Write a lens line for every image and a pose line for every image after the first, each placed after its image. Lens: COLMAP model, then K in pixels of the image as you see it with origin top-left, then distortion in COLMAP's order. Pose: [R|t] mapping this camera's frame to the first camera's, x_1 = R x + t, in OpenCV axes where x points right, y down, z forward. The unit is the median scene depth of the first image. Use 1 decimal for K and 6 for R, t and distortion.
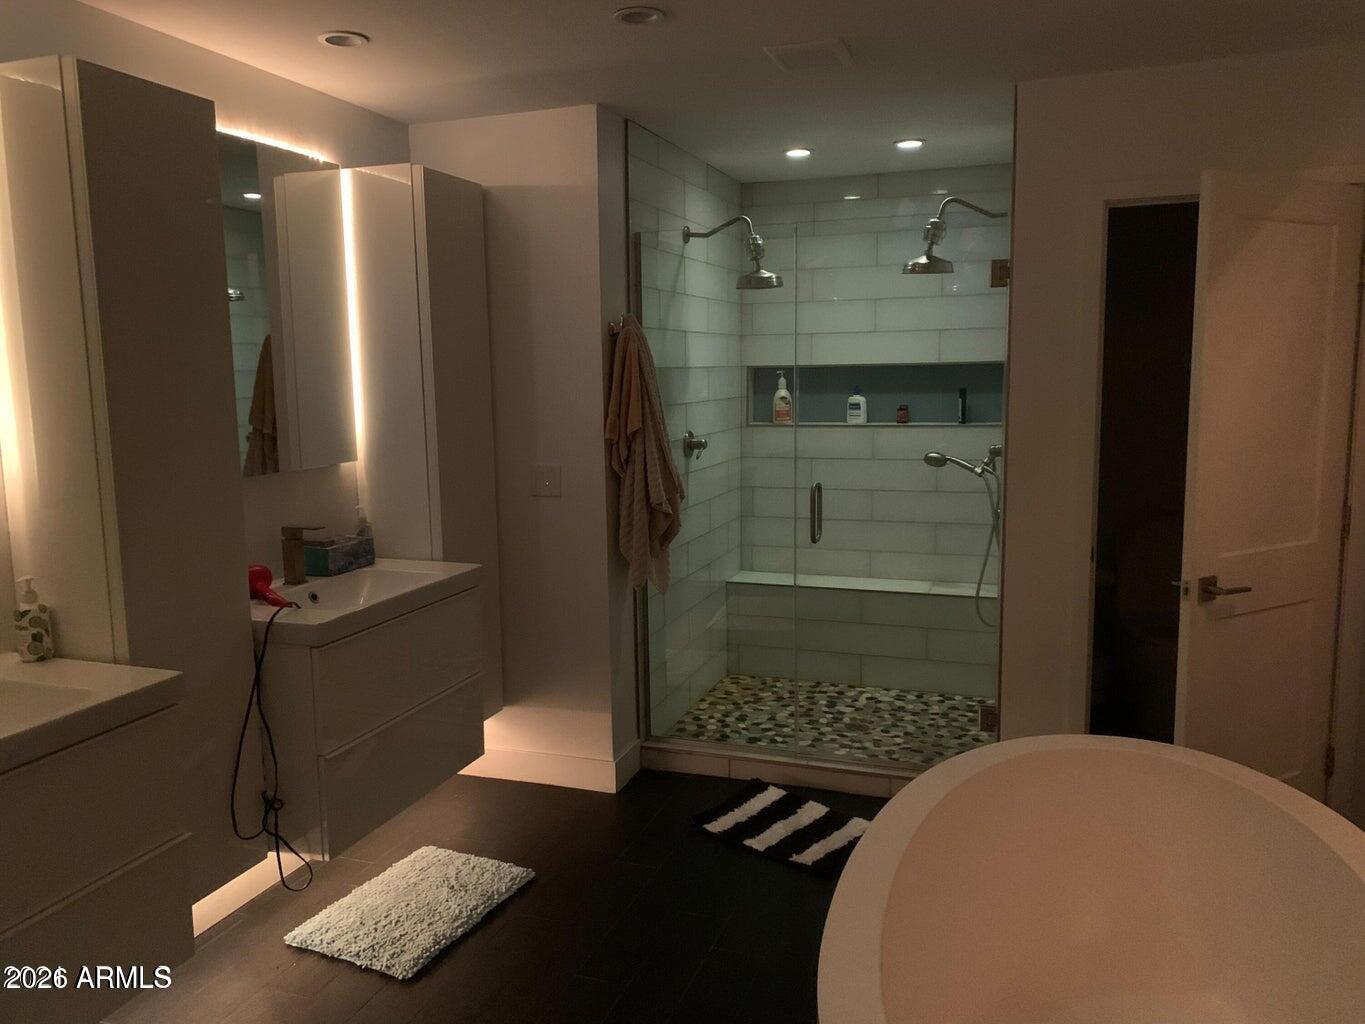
lens RADIAL K [[1022.5, 0, 682.5], [0, 1022.5, 512.0], [0, 0, 1]] dist [0.009136, -0.000568]
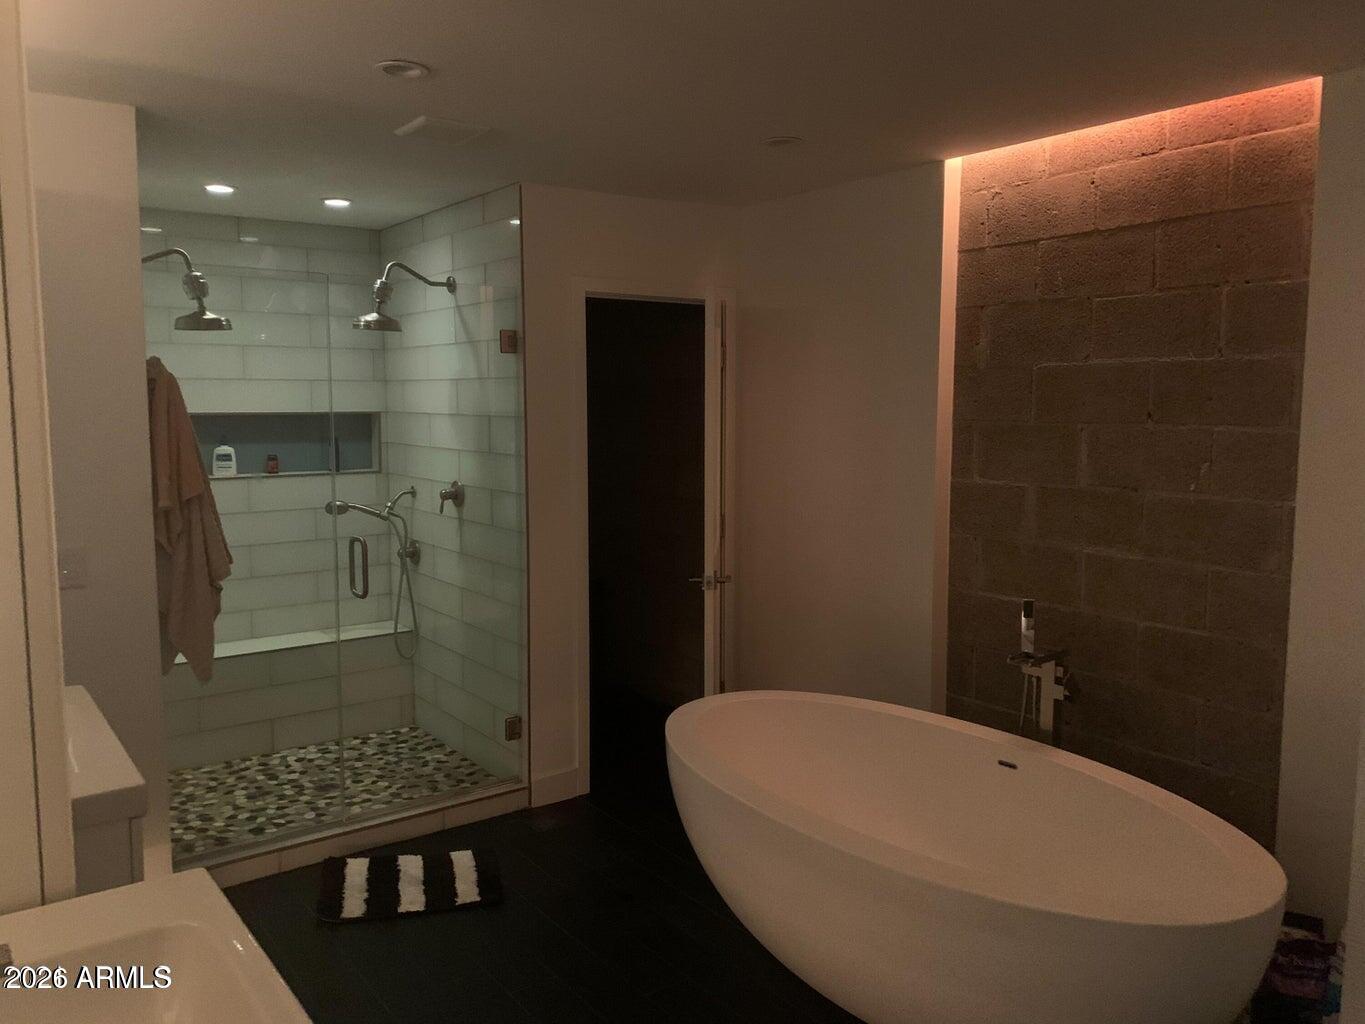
lens RADIAL K [[1030.8, 0, 682.2], [0, 1030.8, 494.0], [0, 0, 1]] dist [0.004327, -0.001092]
pose [[0.547561, -0.059889, 0.834620, -0.433534], [0.105491, 0.994418, 0.002147, -0.031637], [-0.830089, 0.086869, 0.550823, 0.154404]]
